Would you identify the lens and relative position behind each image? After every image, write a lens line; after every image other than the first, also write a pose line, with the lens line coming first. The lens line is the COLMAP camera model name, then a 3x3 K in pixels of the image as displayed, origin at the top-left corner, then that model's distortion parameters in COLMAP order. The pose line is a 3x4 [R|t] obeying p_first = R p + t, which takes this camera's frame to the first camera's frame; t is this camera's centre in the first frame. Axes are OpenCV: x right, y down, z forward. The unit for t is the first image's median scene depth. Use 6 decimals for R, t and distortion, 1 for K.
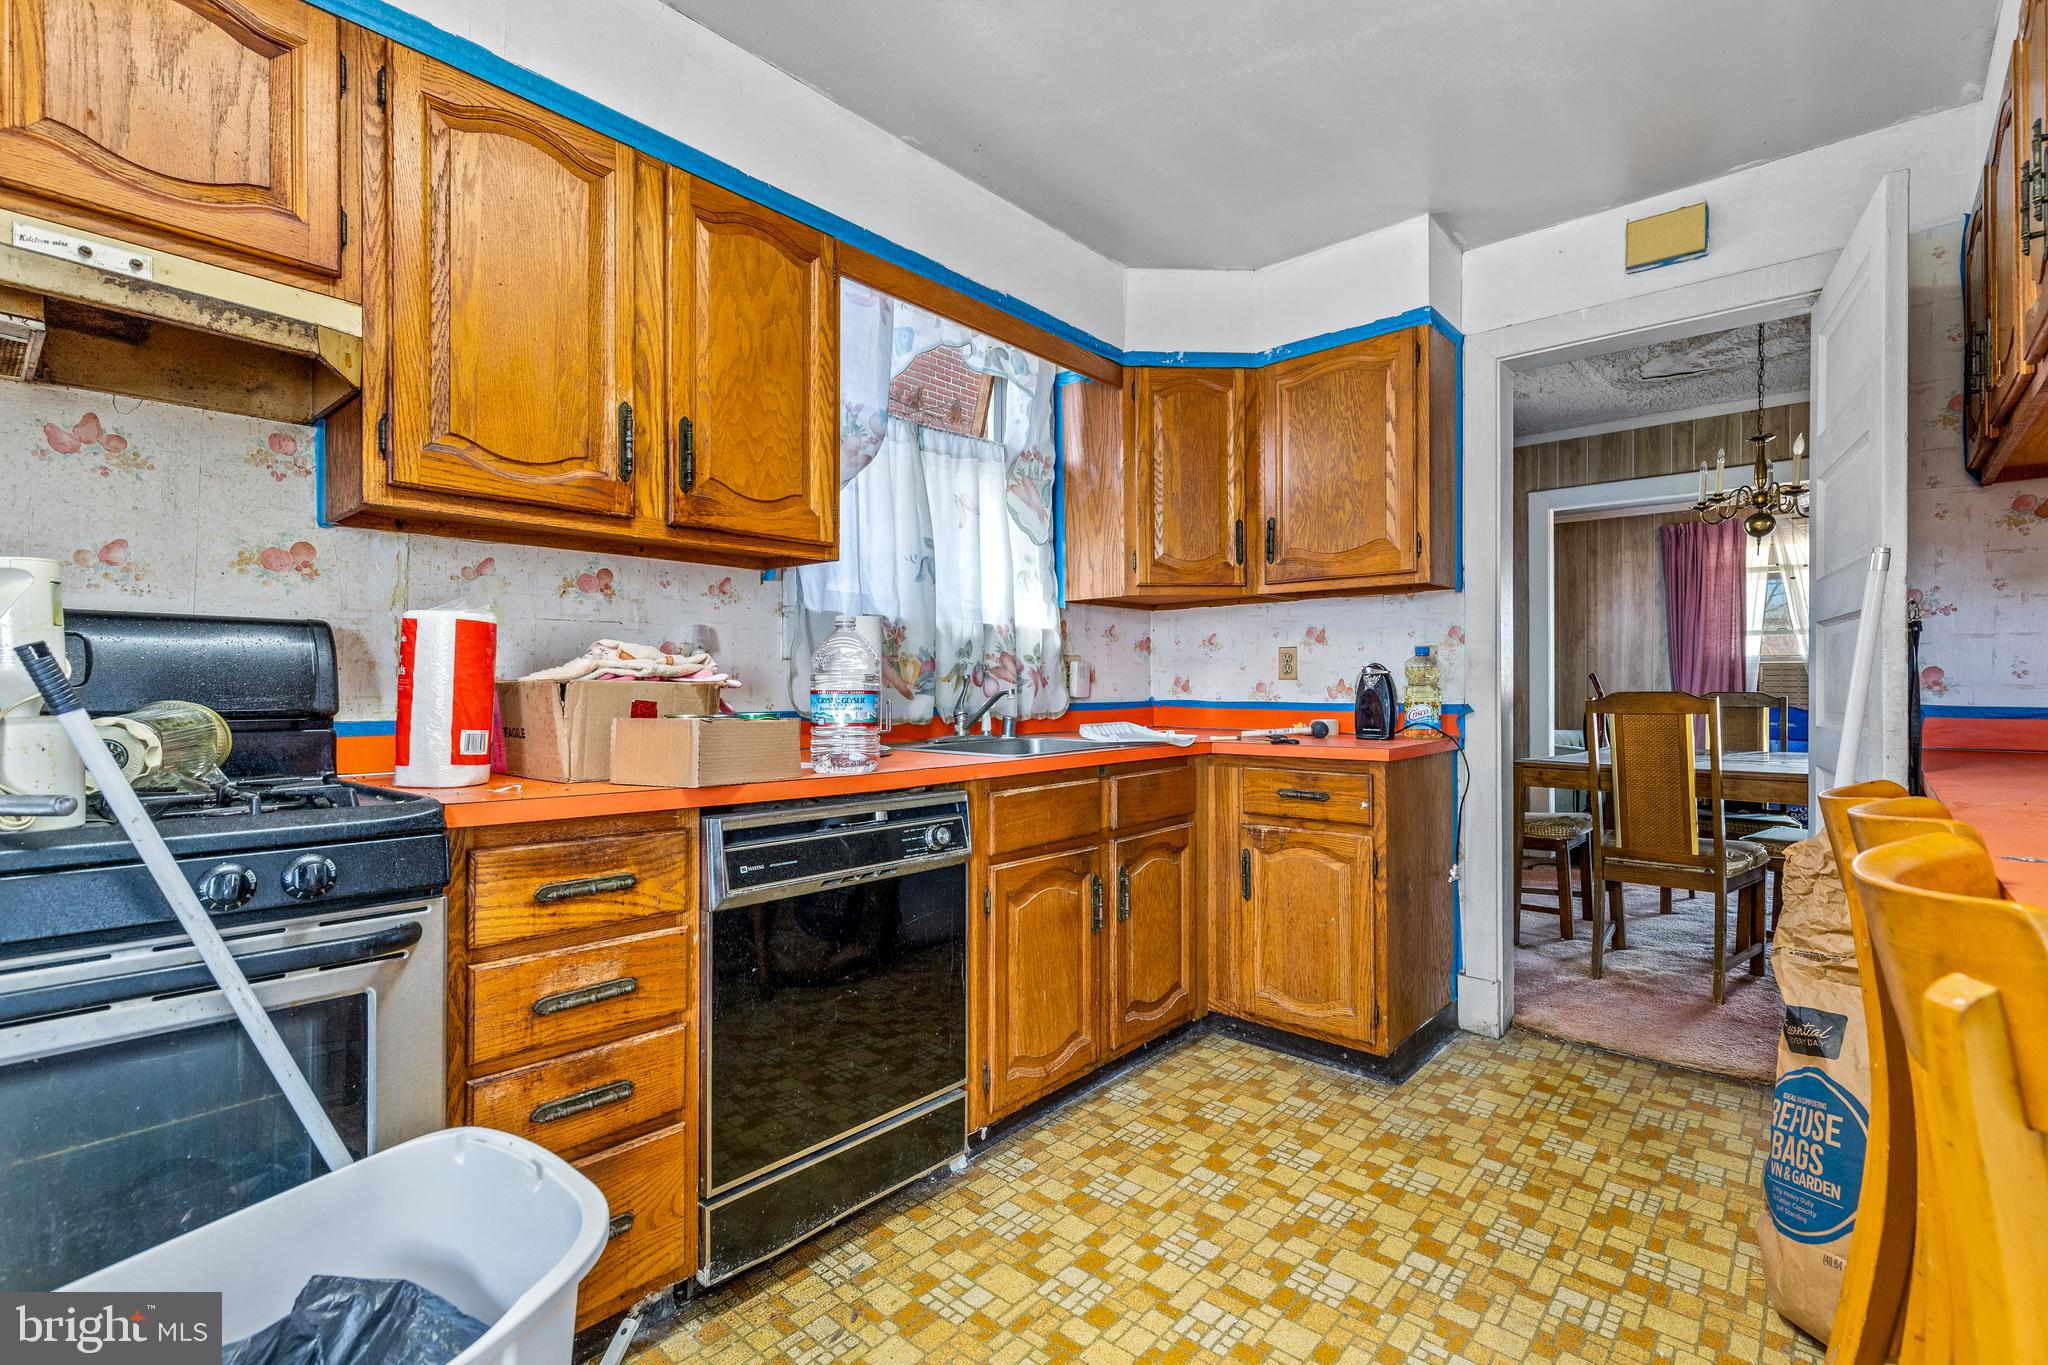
lens RADIAL K [[942.0, 0, 1019.7], [0, 942.0, 677.7], [0, 0, 1]] dist [0.007884, 0.000577]
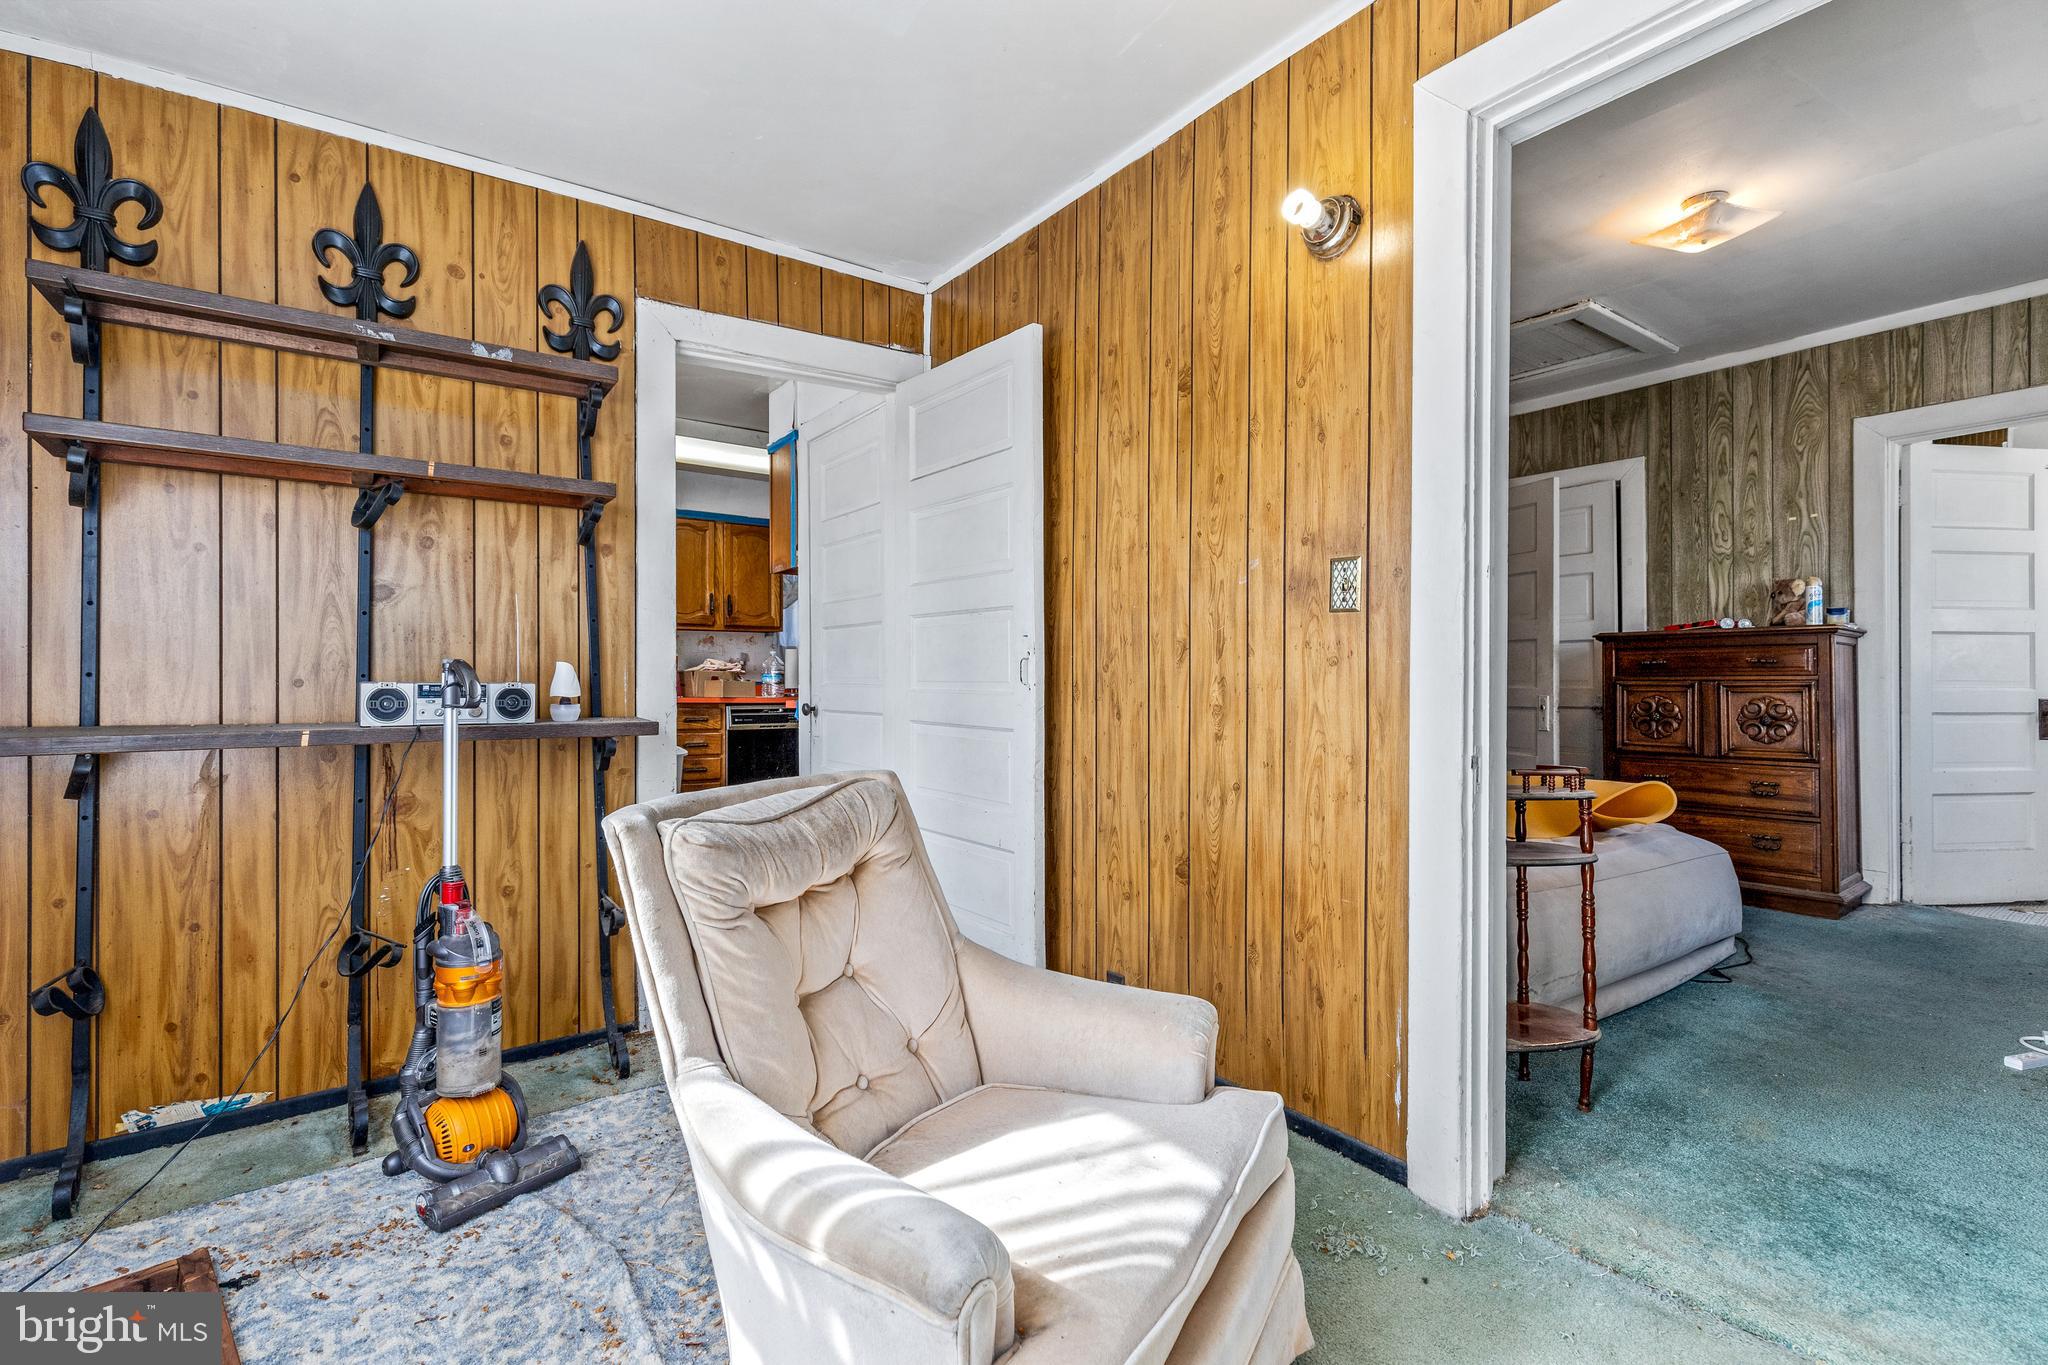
lens RADIAL K [[942.0, 0, 1019.7], [0, 942.0, 677.7], [0, 0, 1]] dist [0.007884, 0.000577]
pose [[0.979184, -0.003551, -0.202943, 1.477347], [0.003734, 0.999993, 0.000518, 0.032488], [0.202939, -0.001265, 0.979190, -2.303275]]
